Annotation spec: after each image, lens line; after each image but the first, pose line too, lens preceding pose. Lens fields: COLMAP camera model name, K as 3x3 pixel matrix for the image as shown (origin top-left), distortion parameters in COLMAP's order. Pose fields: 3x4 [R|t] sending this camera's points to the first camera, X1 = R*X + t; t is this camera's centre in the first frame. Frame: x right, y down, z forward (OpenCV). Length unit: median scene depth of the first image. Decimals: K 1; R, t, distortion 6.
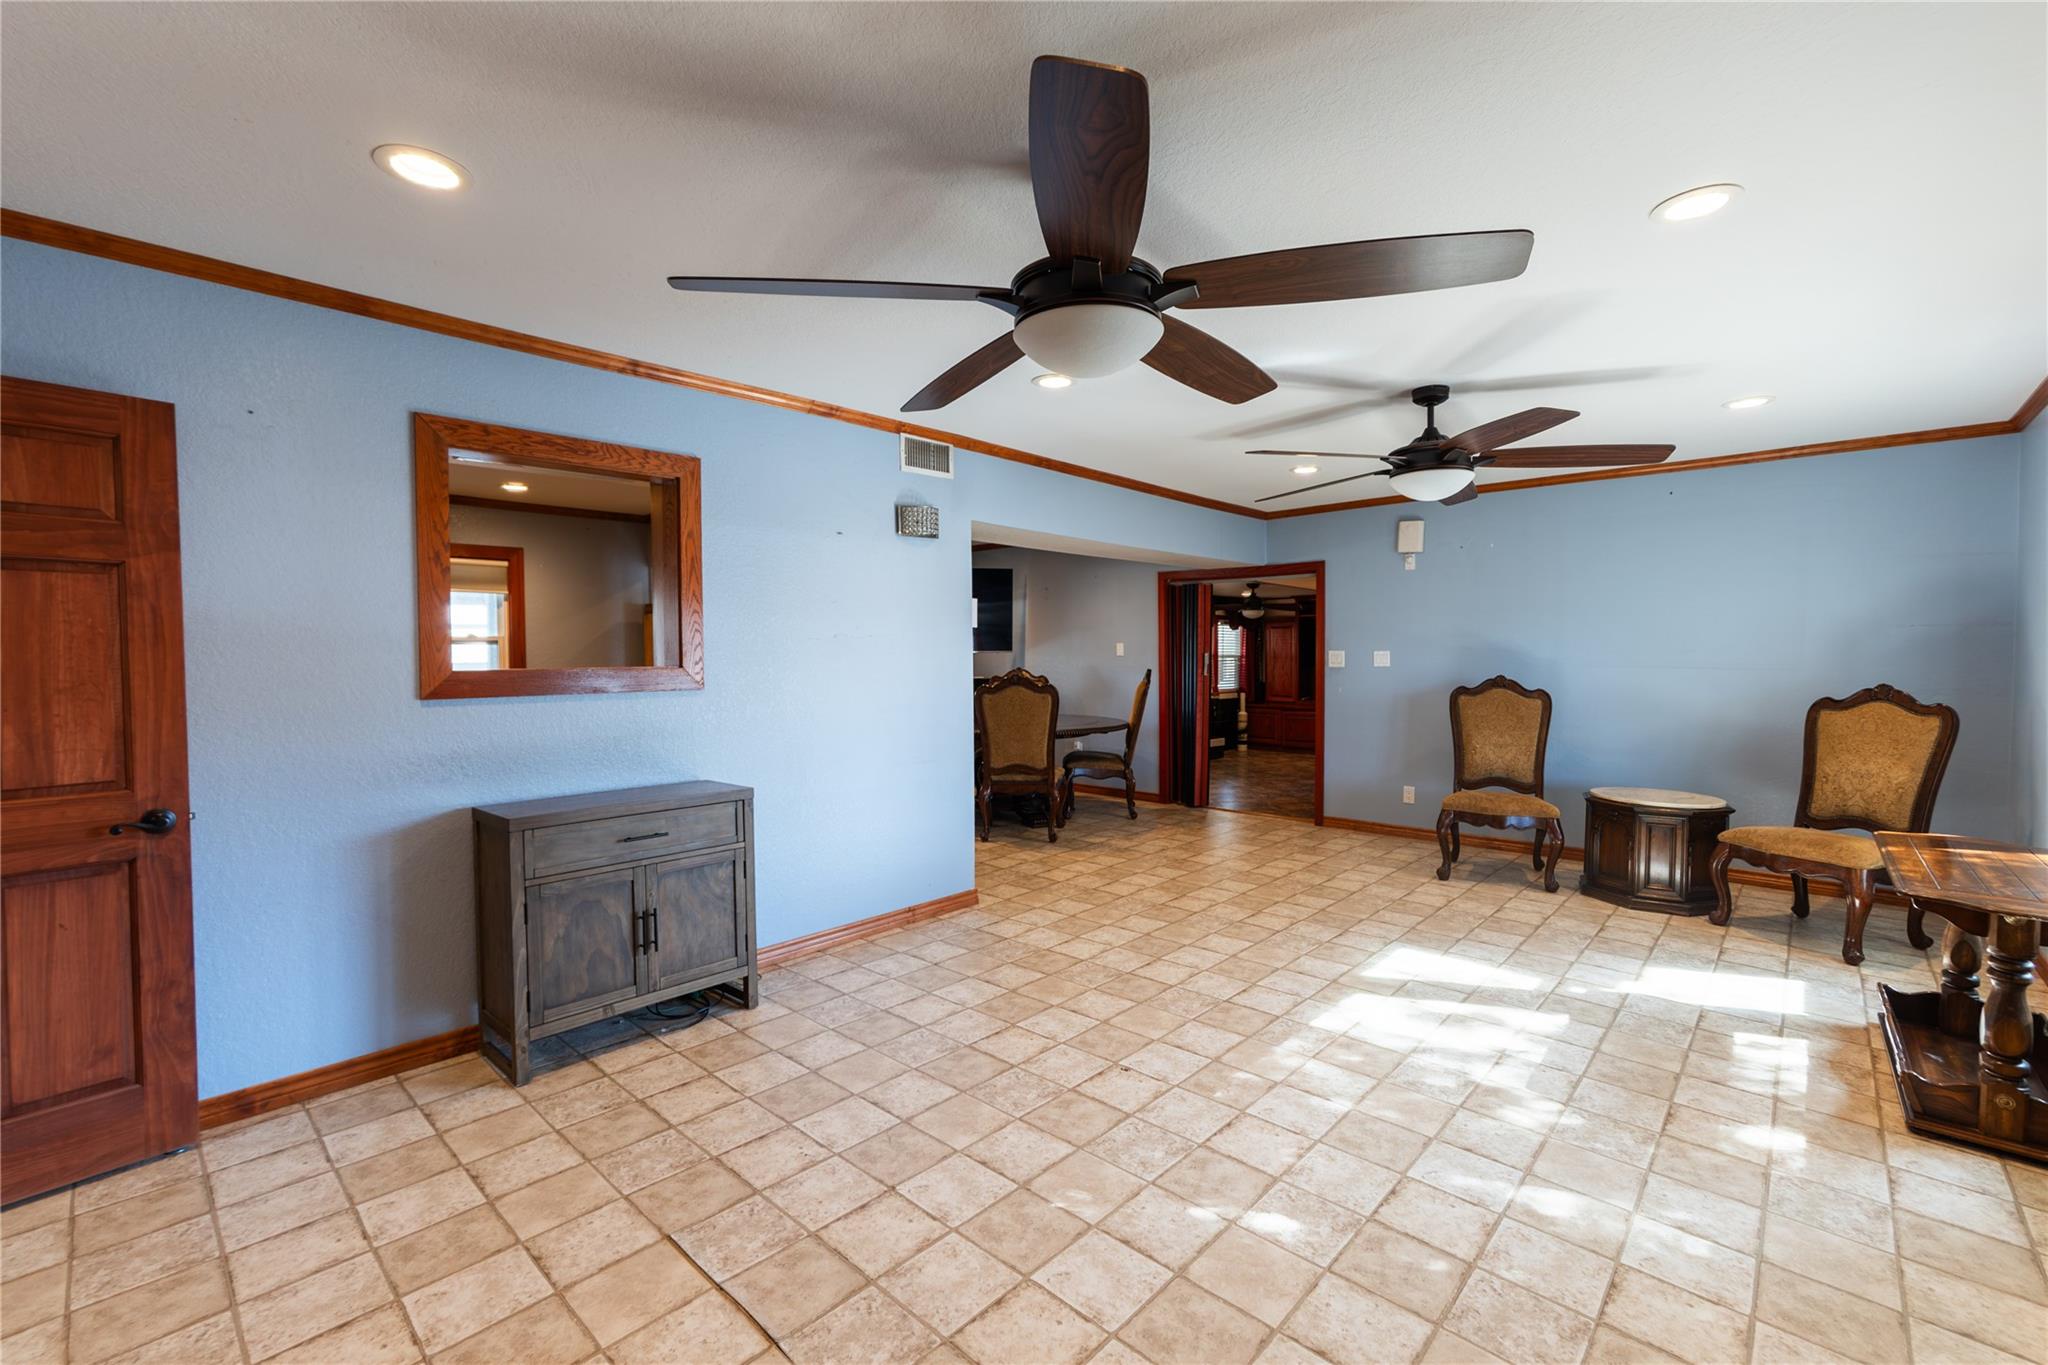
lens RADIAL K [[872.2, 0, 1024.0], [0, 872.2, 682.5], [0, 0, 1]] dist [-0.001193, 0.013656]
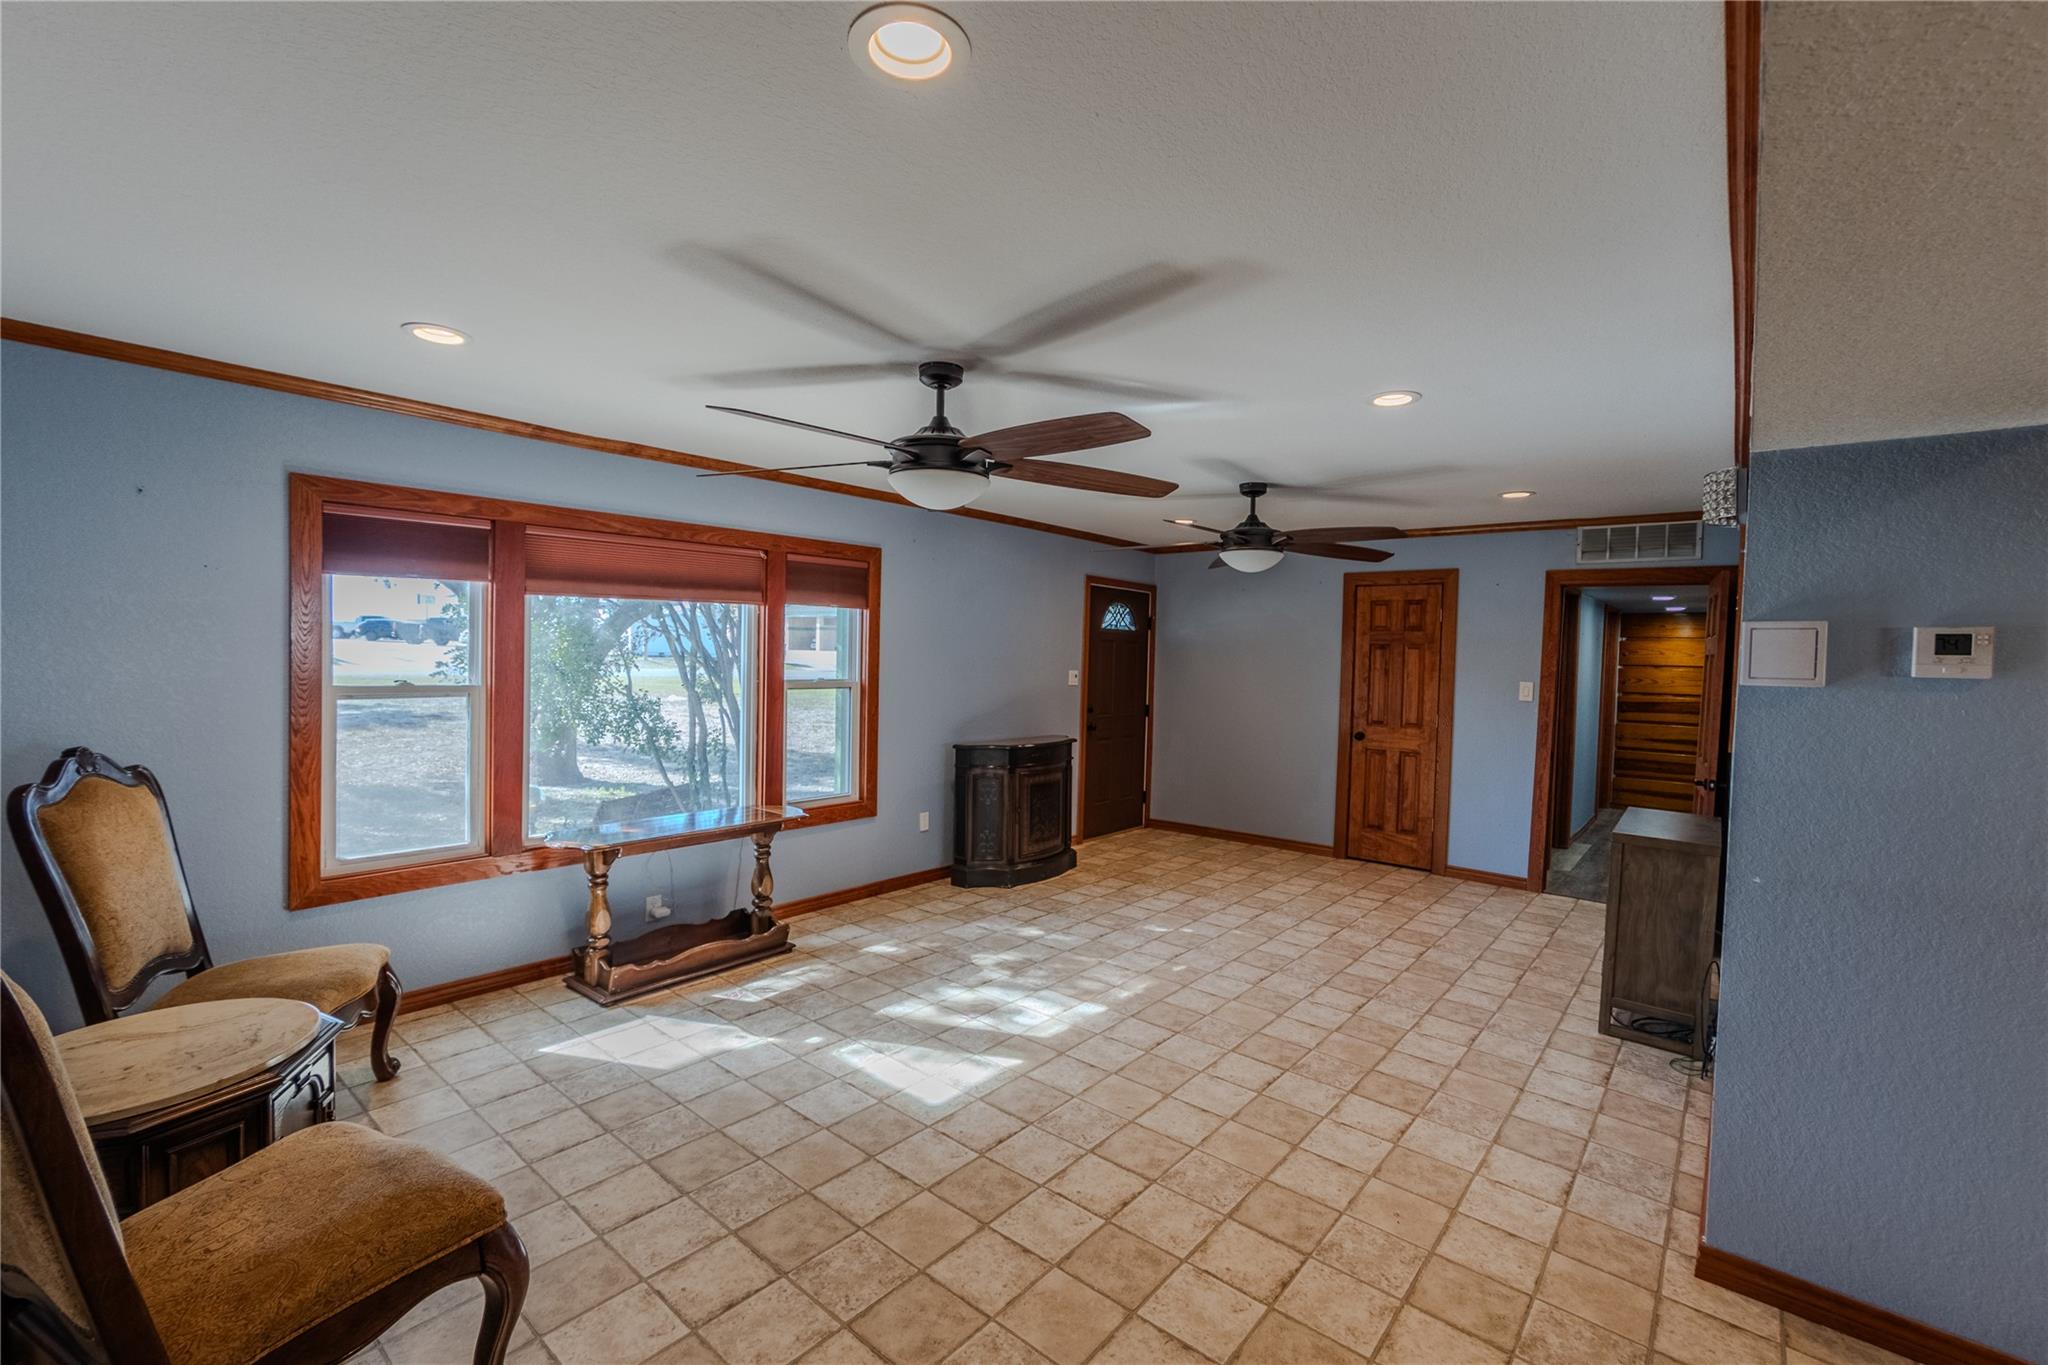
lens RADIAL K [[872.2, 0, 1024.0], [0, 872.2, 682.5], [0, 0, 1]] dist [-0.001193, 0.013656]
pose [[-0.998331, -0.032908, -0.047465, 0.508265], [-0.036289, 0.996728, 0.072230, -0.128722], [0.044933, 0.073832, -0.996258, 2.127029]]
